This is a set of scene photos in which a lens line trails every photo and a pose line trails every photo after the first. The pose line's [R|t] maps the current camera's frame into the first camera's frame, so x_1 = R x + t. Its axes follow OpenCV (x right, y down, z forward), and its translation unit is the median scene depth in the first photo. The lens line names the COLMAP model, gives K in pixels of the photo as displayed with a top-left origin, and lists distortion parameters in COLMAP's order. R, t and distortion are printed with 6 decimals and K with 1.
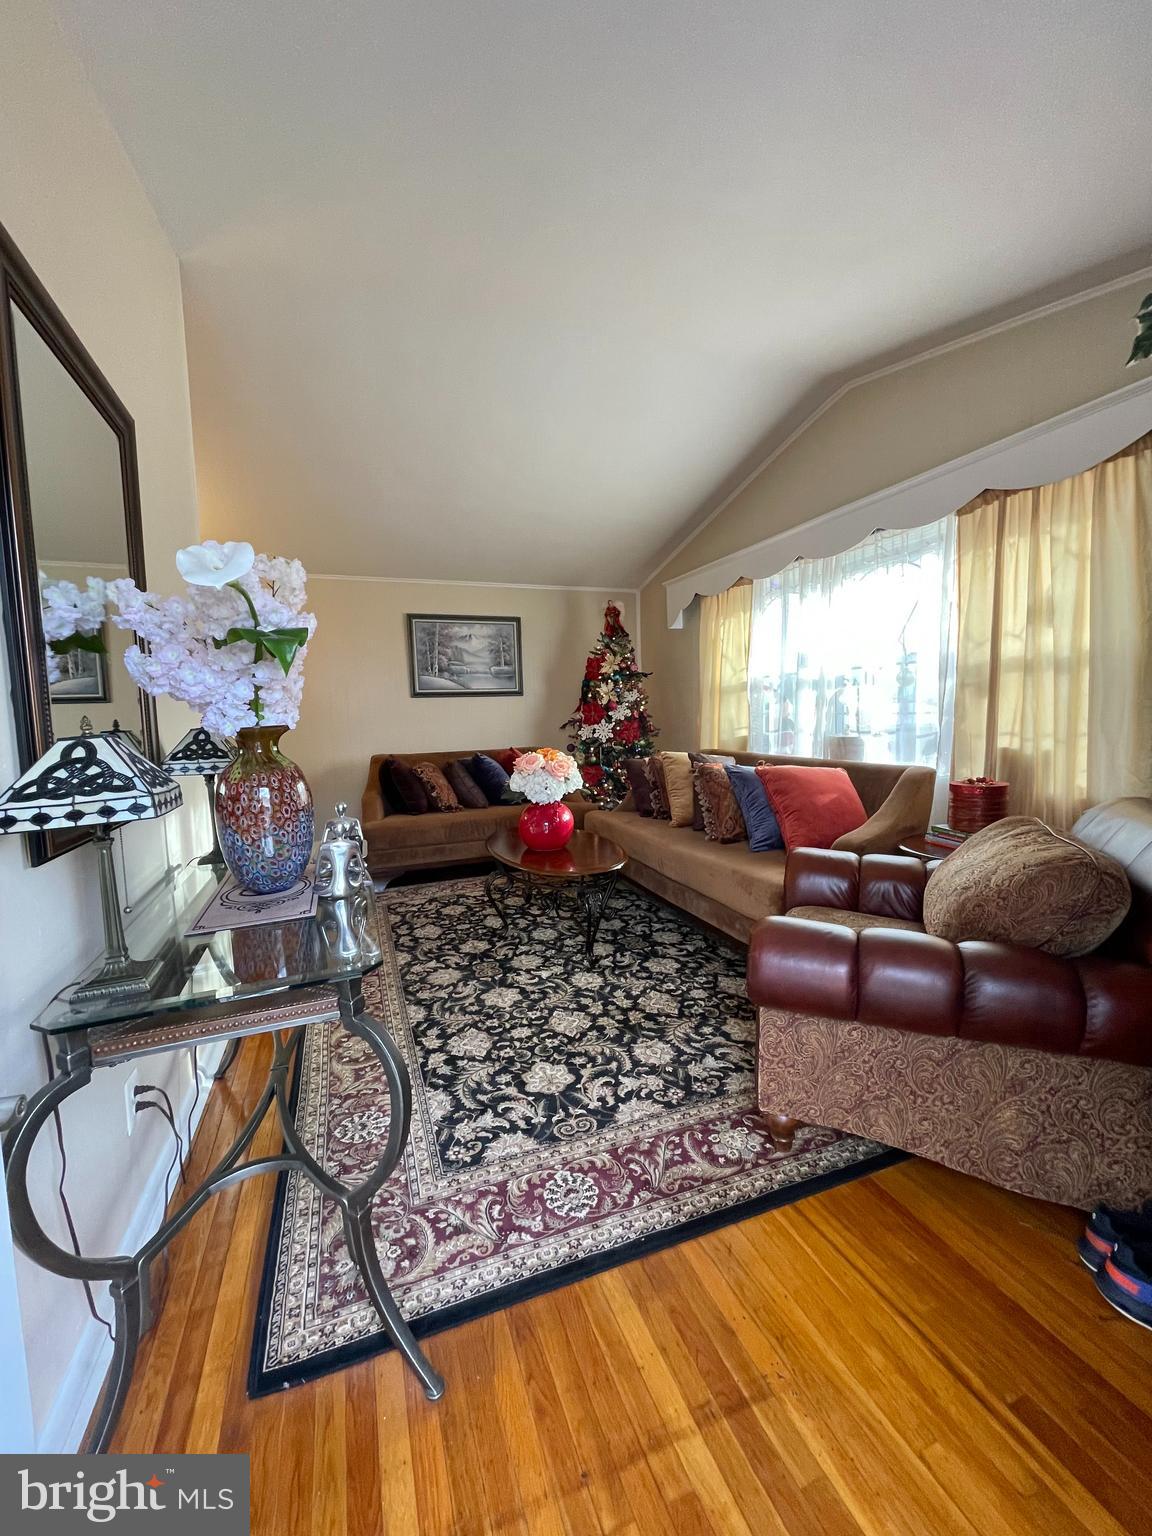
lens RADIAL K [[616.1, 0, 571.7], [0, 616.1, 763.9], [0, 0, 1]] dist [0.000147, 0.001047]
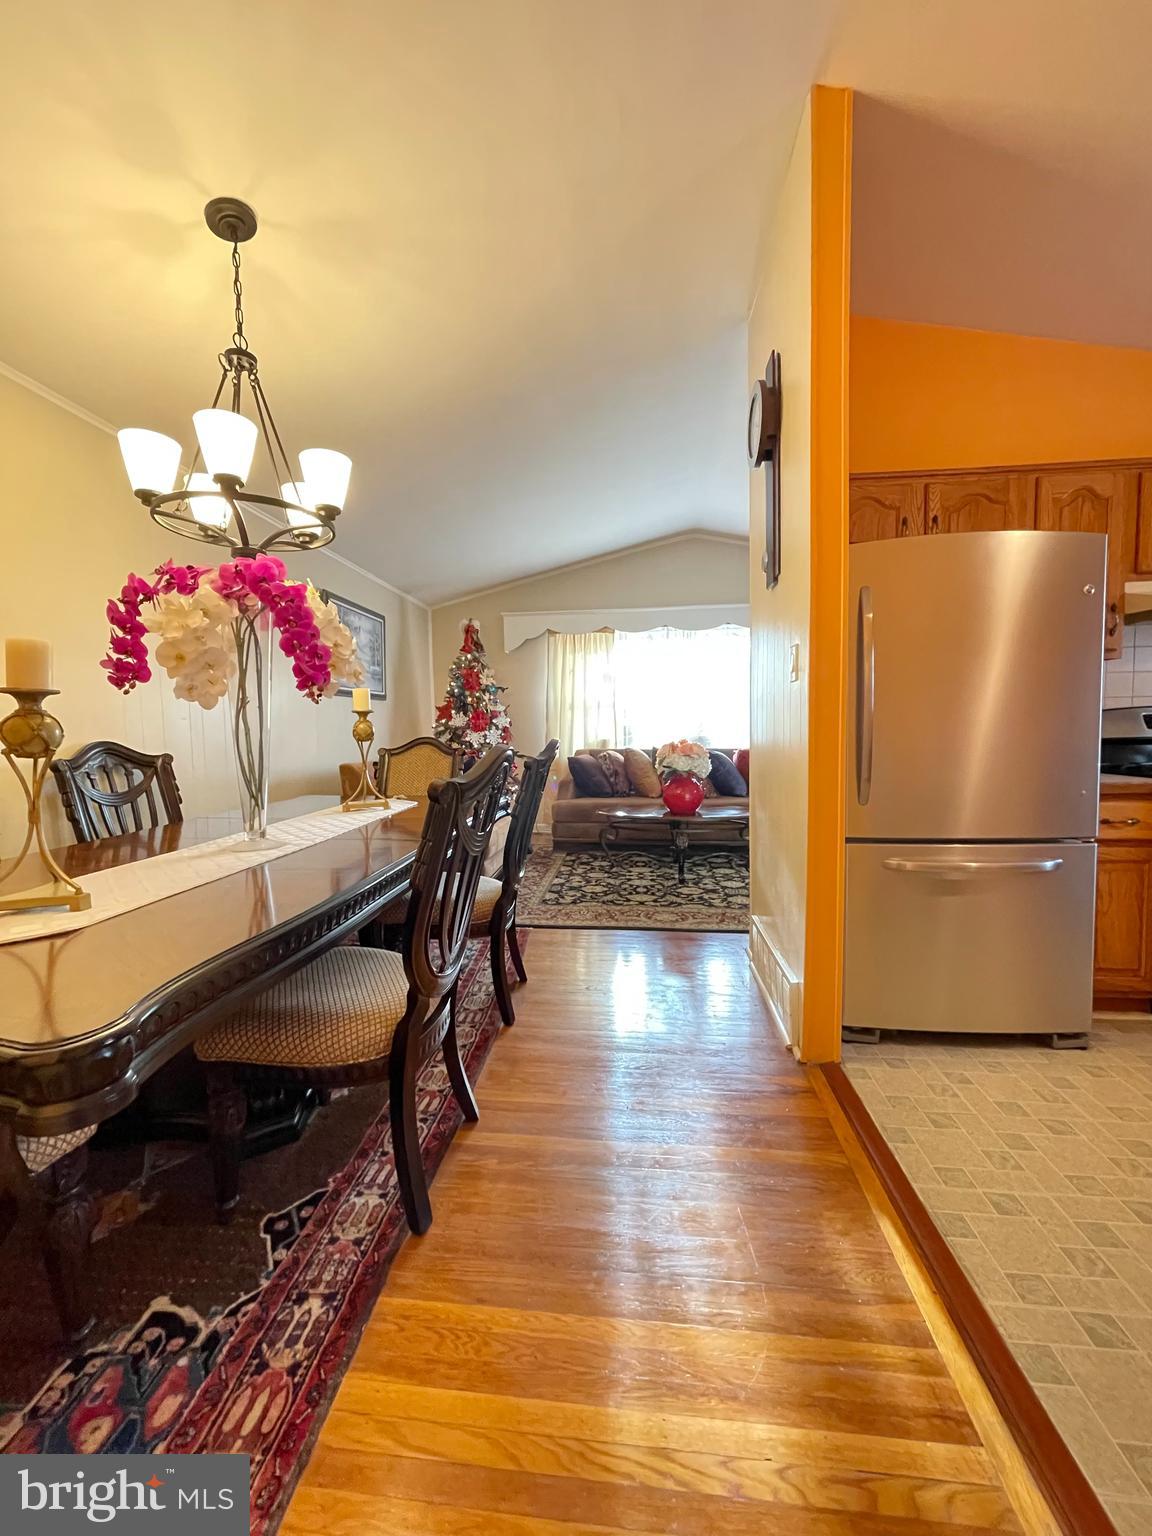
lens RADIAL K [[616.1, 0, 571.7], [0, 616.1, 763.9], [0, 0, 1]] dist [0.000147, 0.001047]
pose [[0.452831, -0.029467, 0.891109, -1.706854], [0.076935, 0.997017, -0.006126, 0.025467], [-0.888271, 0.071331, 0.453747, 0.742402]]
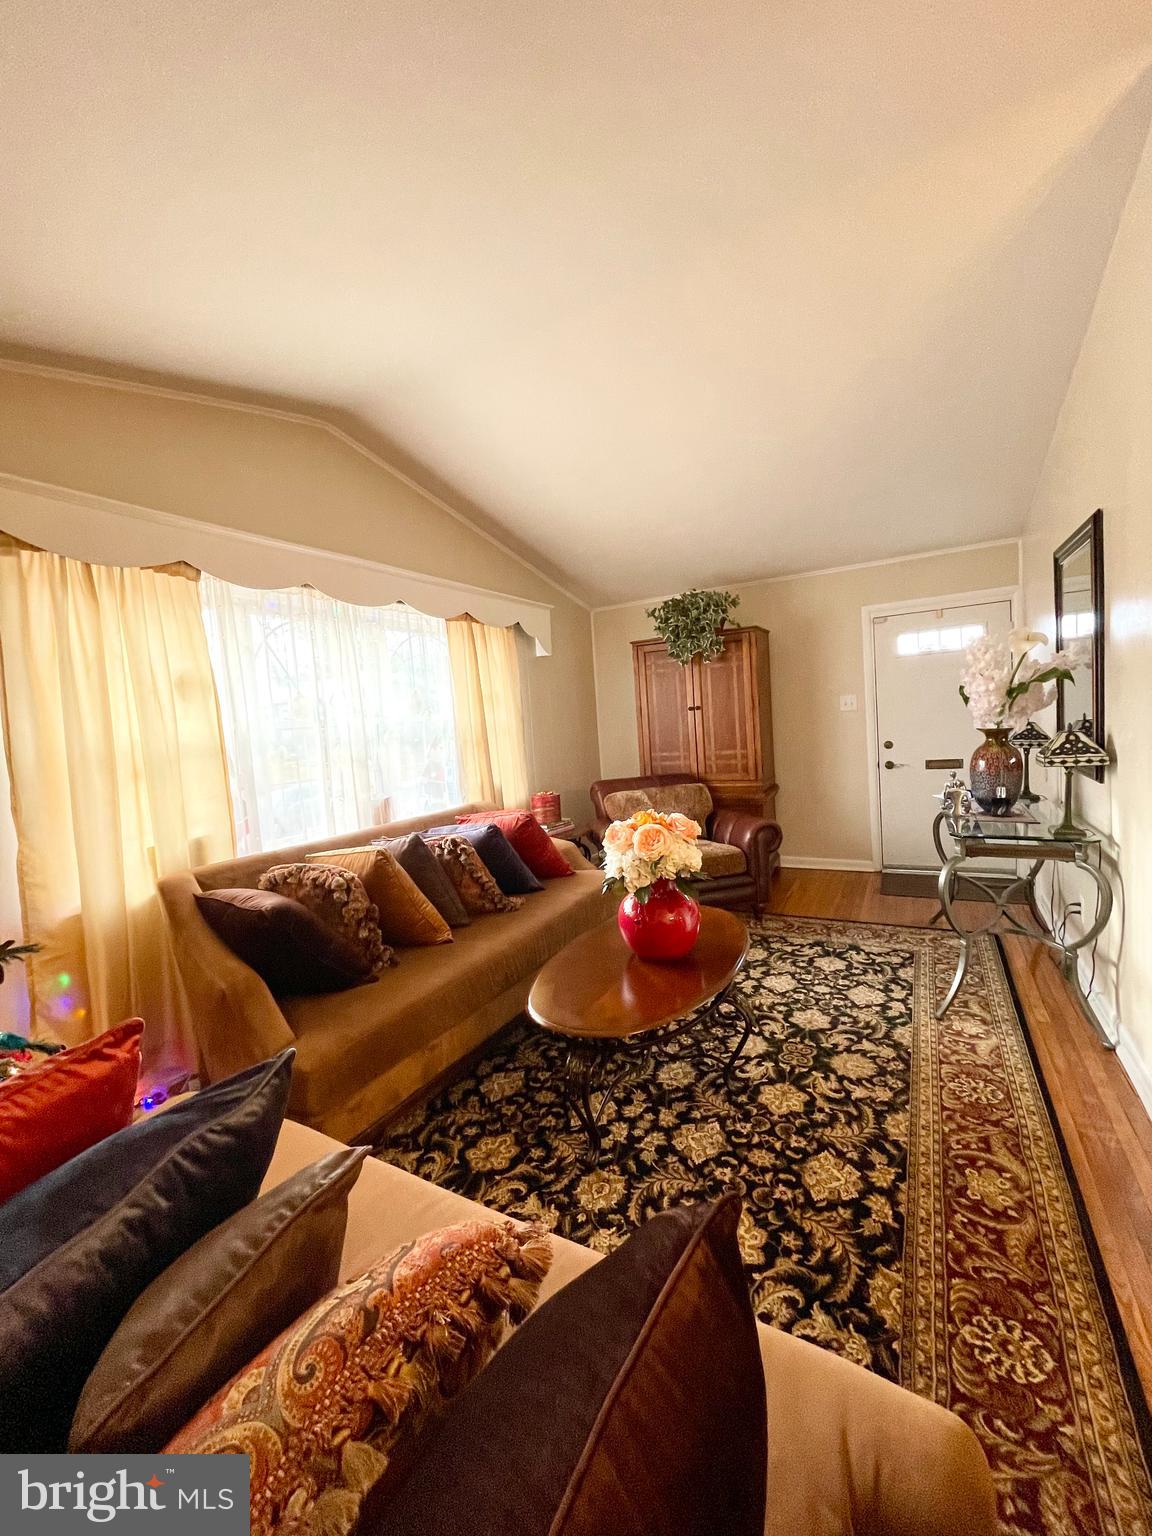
lens RADIAL K [[616.1, 0, 571.7], [0, 616.1, 763.9], [0, 0, 1]] dist [0.000147, 0.001047]
pose [[-0.643383, 0.014055, 0.765416, -0.643600], [0.147346, 0.983411, 0.105796, -0.206334], [-0.751231, 0.180849, -0.634780, 1.857588]]
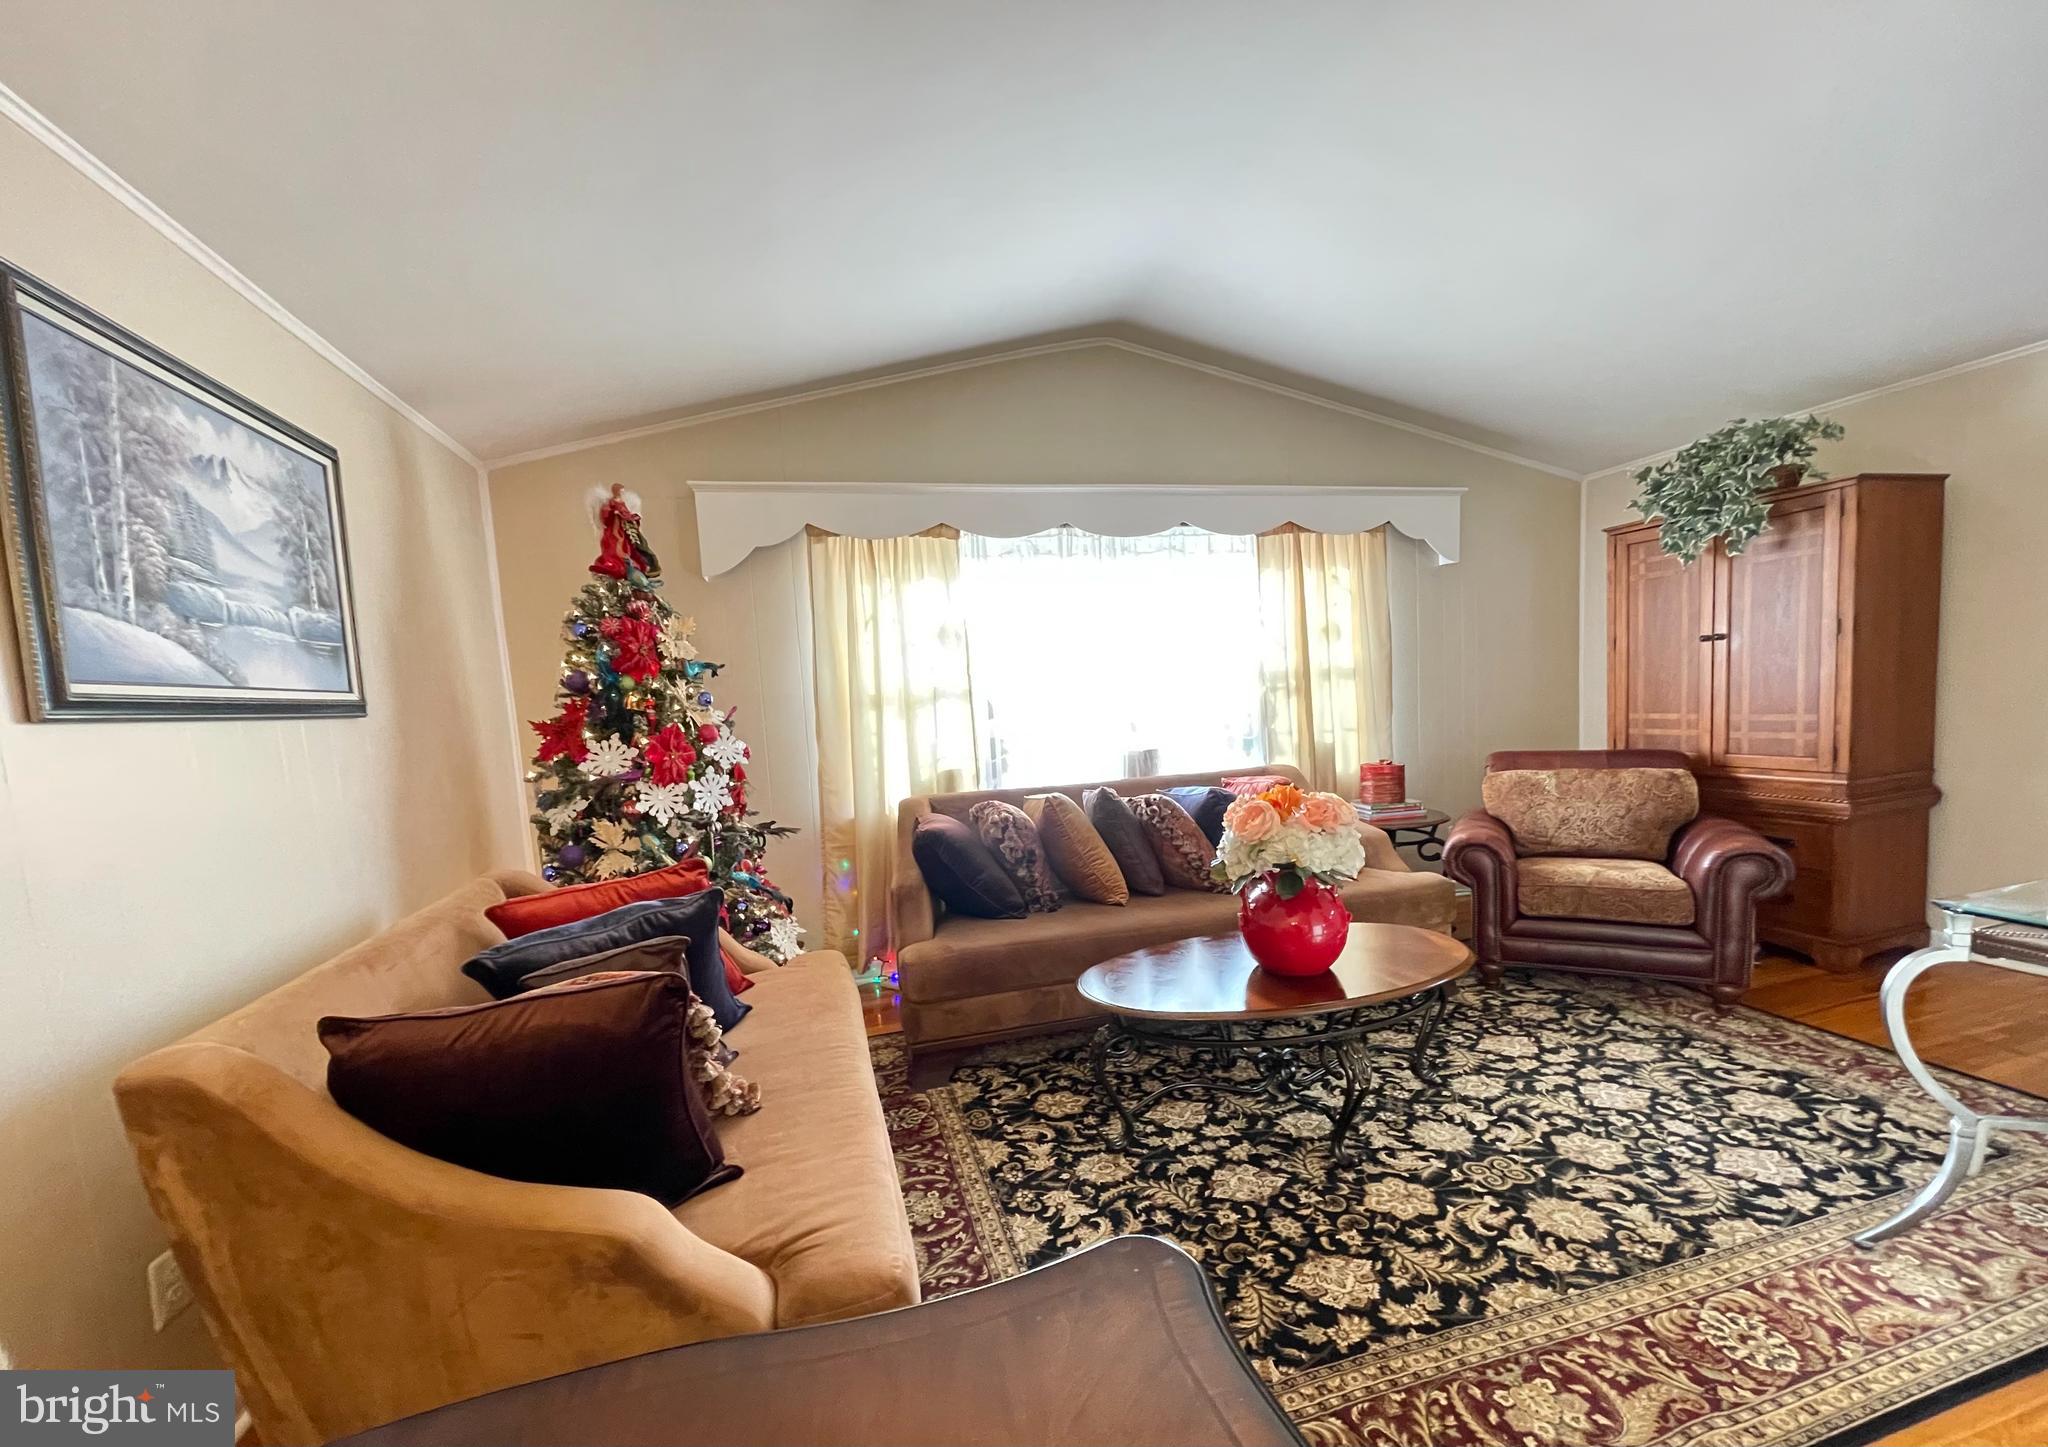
lens RADIAL K [[826.2, 0, 1027.7], [0, 826.2, 769.1], [0, 0, 1]] dist [-0.022343, 0.013594]
pose [[0.086976, -0.067384, 0.993929, -0.970751], [0.139206, 0.988743, 0.054851, -0.138061], [-0.986436, 0.133590, 0.095378, 1.427976]]
